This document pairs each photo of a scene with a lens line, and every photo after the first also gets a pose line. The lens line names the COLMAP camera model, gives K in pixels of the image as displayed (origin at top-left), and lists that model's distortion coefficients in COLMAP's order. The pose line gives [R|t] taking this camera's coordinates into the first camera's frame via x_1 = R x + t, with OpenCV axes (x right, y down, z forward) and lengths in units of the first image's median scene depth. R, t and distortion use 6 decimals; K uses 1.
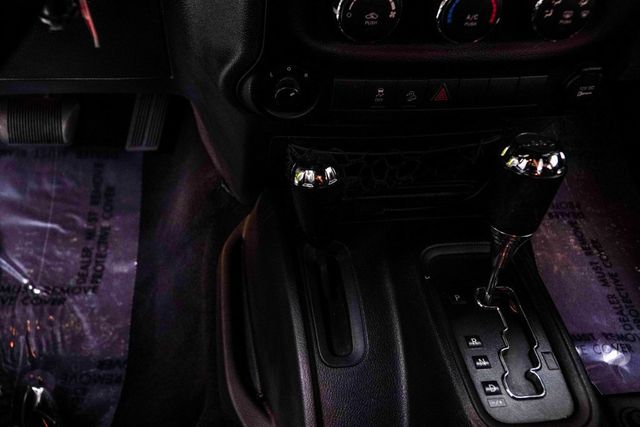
lens RADIAL K [[571.5, 0, 317.9], [0, 571.5, 209.0], [0, 0, 1]] dist [0.000809, -0.011738]
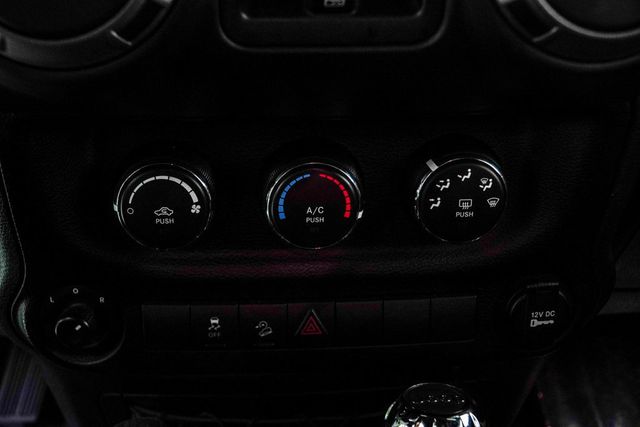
lens RADIAL K [[770.9, 0, 318.9], [0, 770.9, 217.1], [0, 0, 1]] dist [0.000540, 0.000000]
pose [[0.995938, -0.025295, -0.086416, 0.317020], [-0.007489, 0.933134, -0.359451, 0.002134], [0.089730, 0.358638, 0.929154, 0.133345]]
